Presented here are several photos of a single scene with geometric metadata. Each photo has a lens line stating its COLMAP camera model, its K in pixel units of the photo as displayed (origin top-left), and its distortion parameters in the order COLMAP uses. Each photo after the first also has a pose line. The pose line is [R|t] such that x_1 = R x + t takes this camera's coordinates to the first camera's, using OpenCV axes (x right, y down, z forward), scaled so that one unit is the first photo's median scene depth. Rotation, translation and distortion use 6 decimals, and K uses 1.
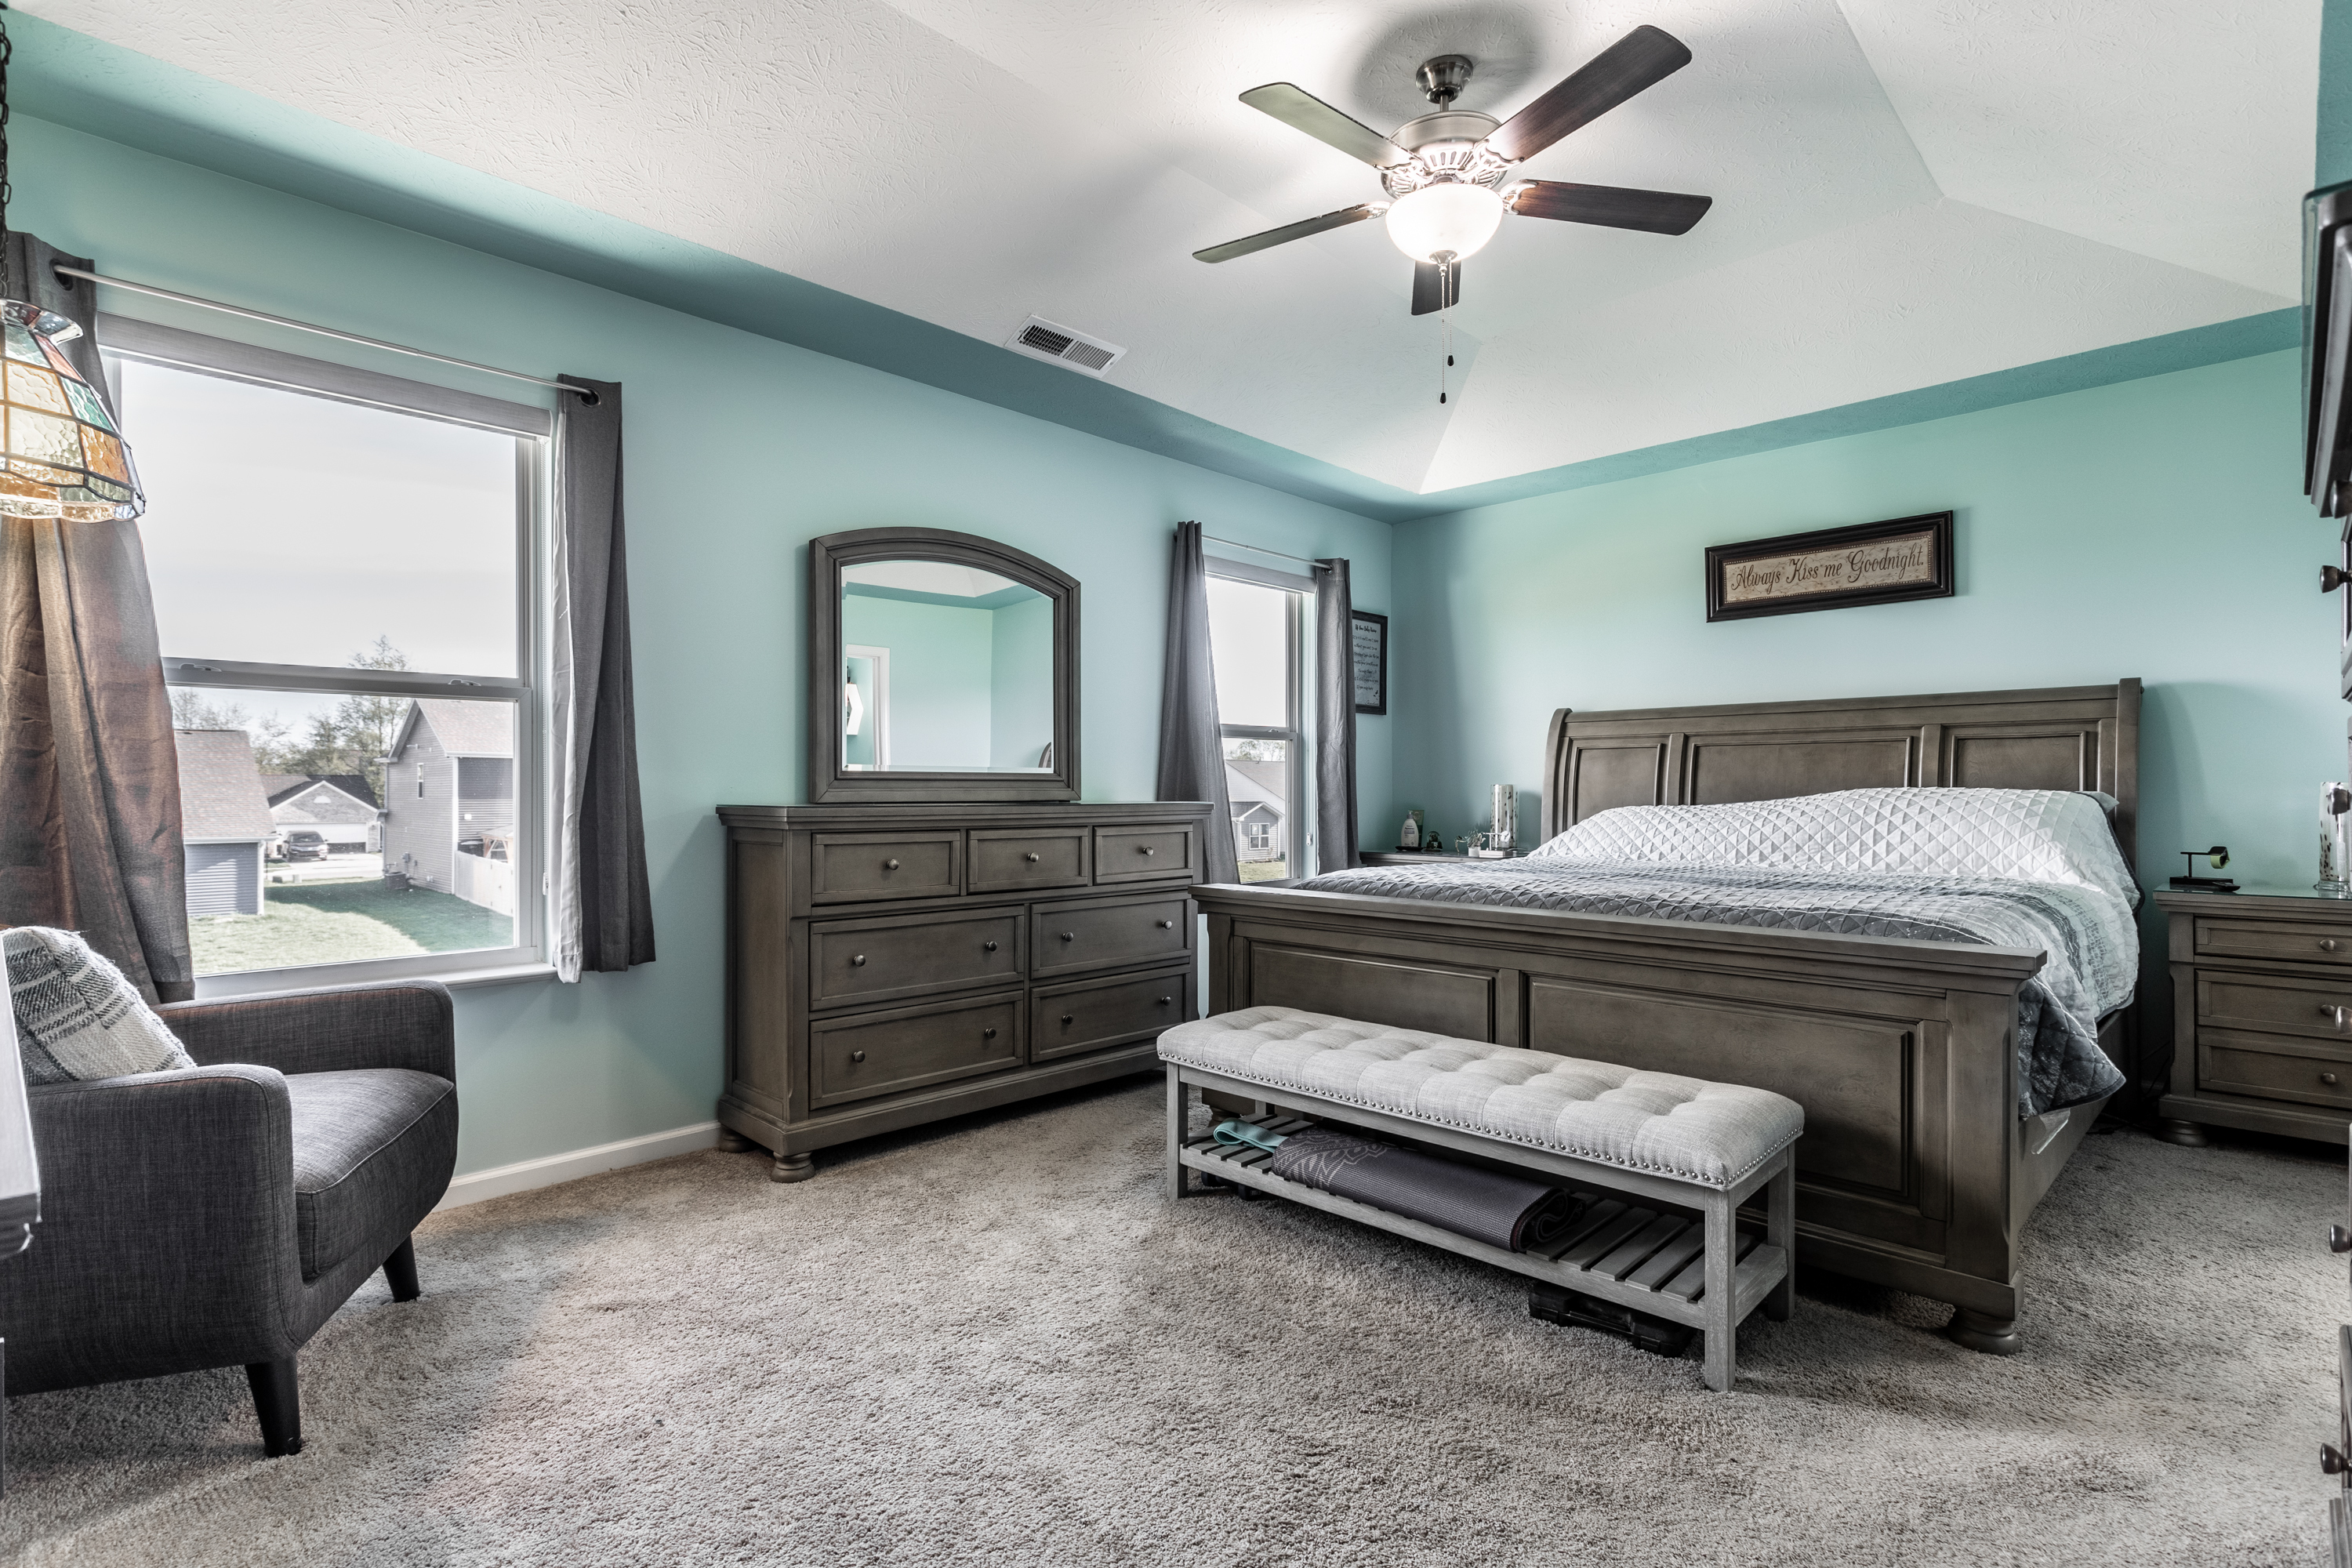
lens RADIAL K [[1130.8, 0, 1171.9], [0, 1130.8, 792.7], [0, 0, 1]] dist [-0.001354, 0.001514]
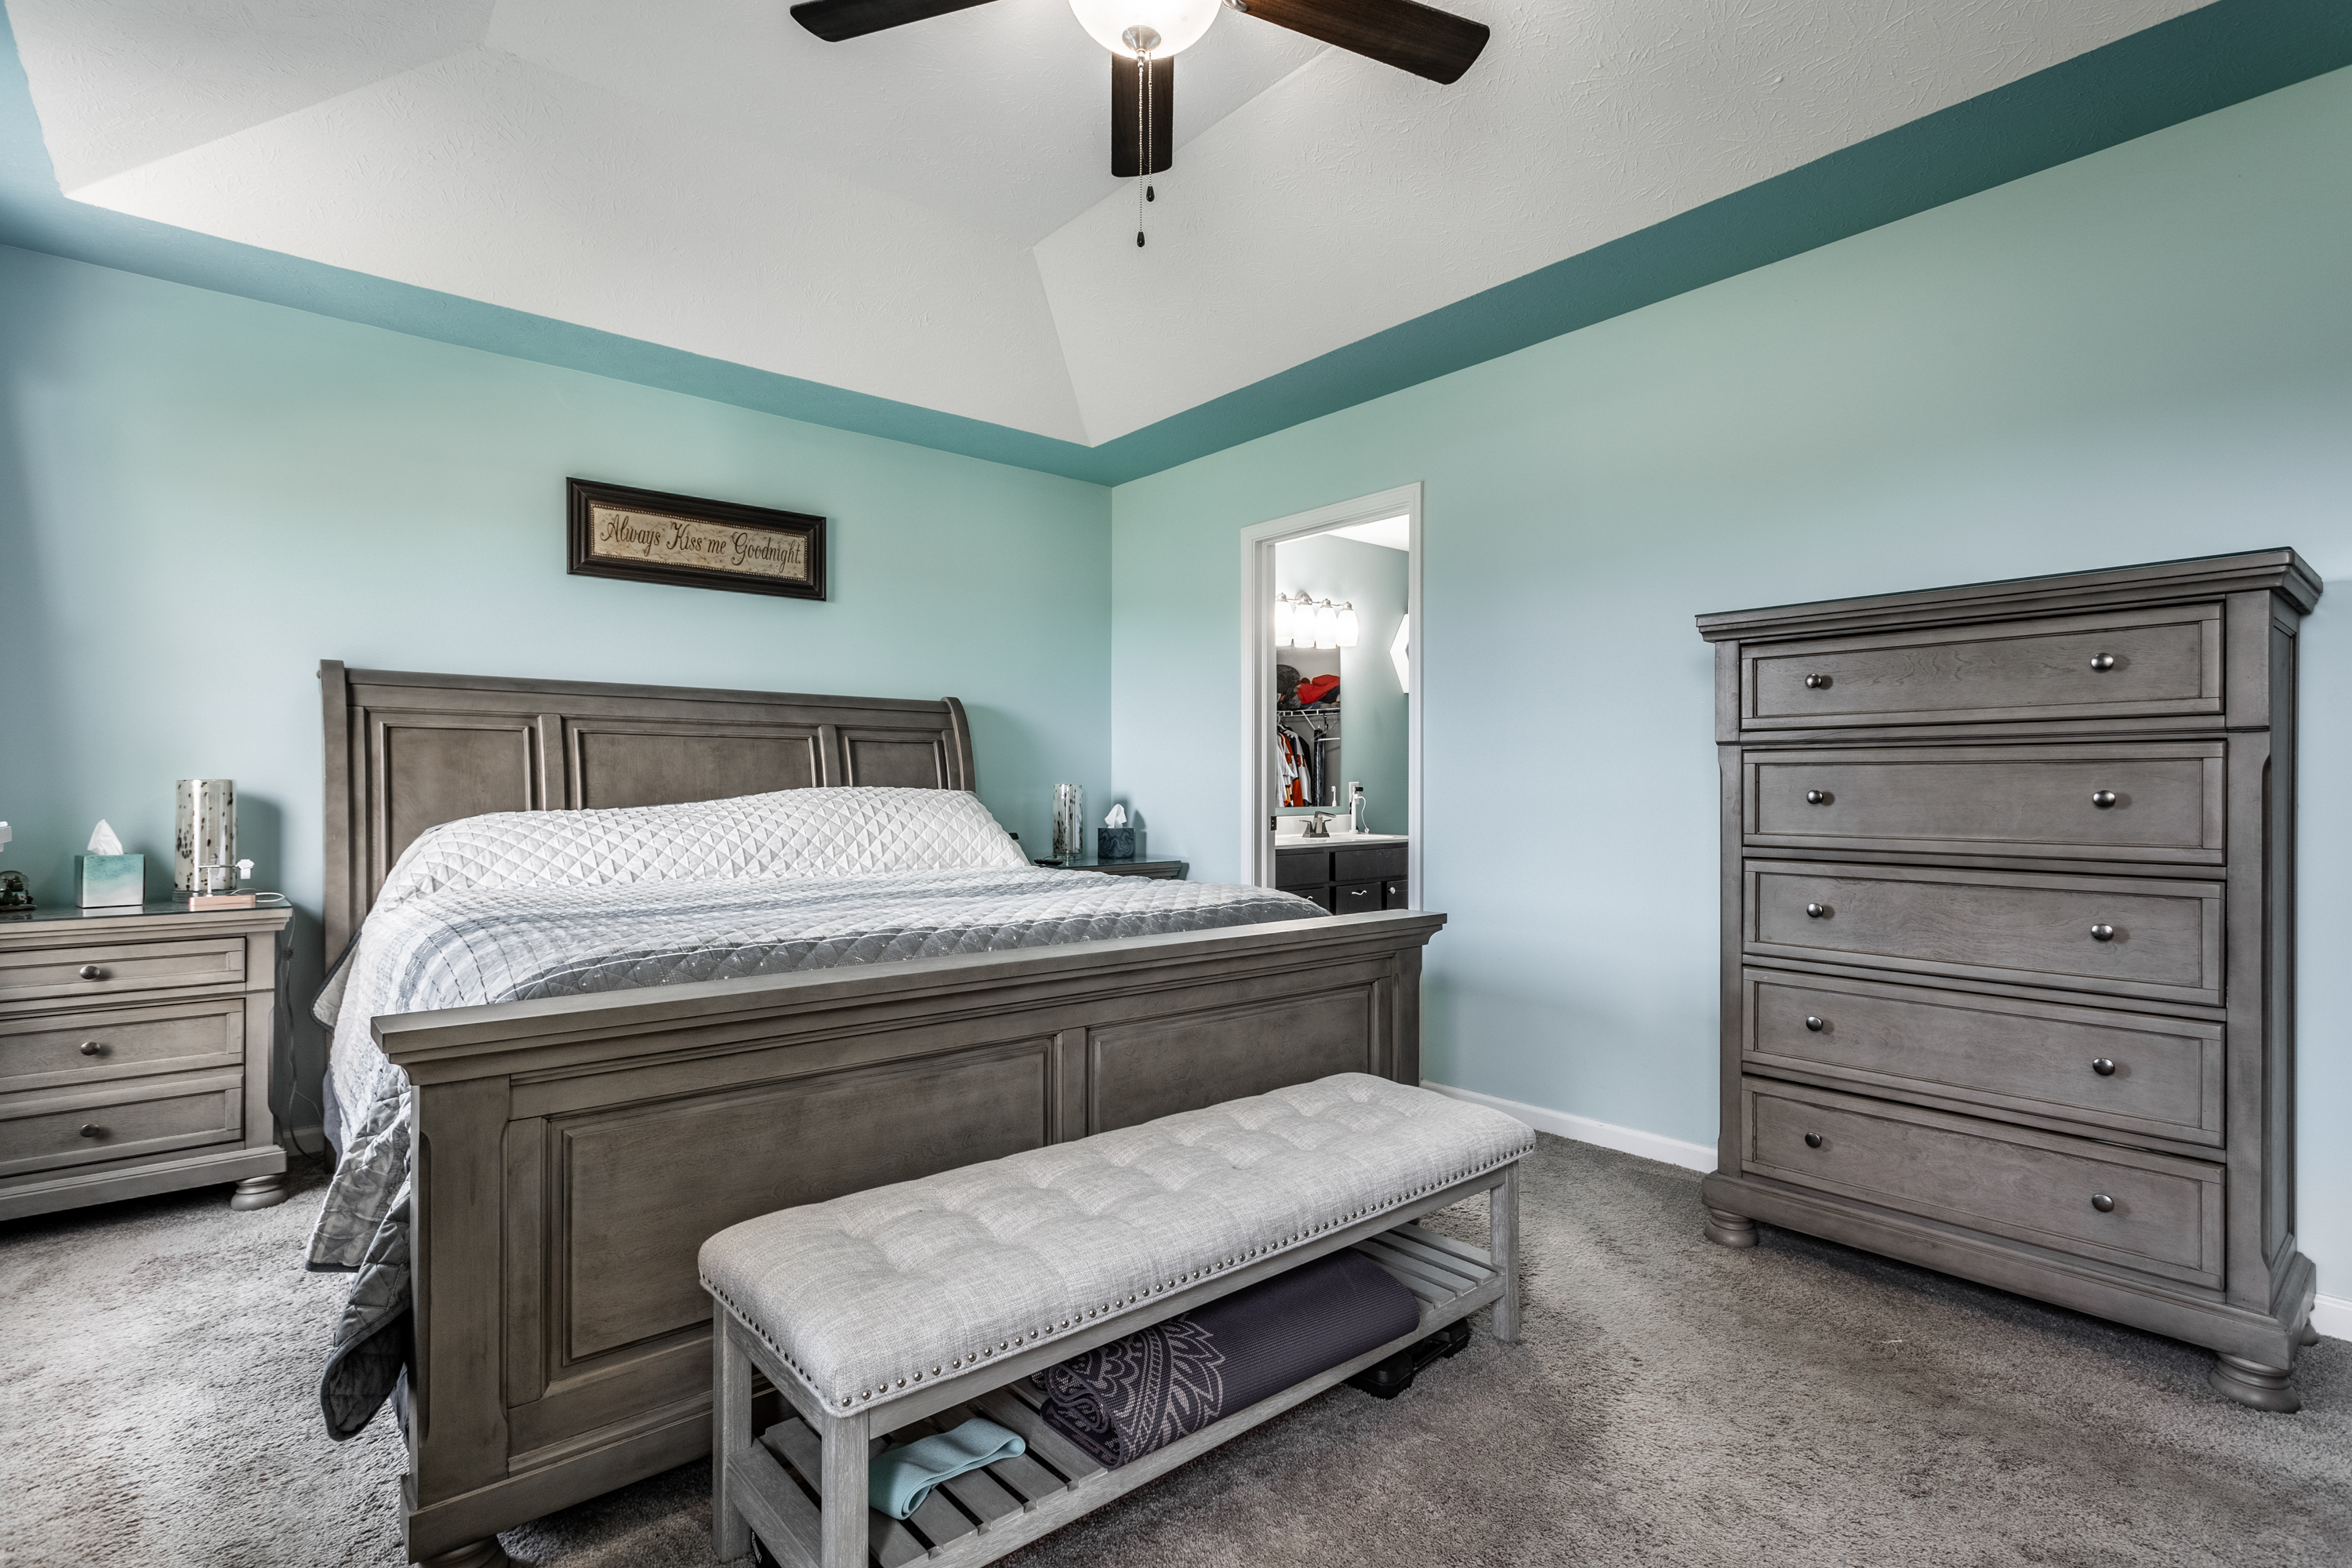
lens RADIAL K [[1130.8, 0, 1173.3], [0, 1130.8, 788.5], [0, 0, 1]] dist [-0.001354, 0.001514]
pose [[0.090353, 0.000811, 0.995909, -0.291110], [0.001421, 0.999999, -0.000943, -0.001759], [-0.995909, 0.001500, 0.090352, 0.567367]]
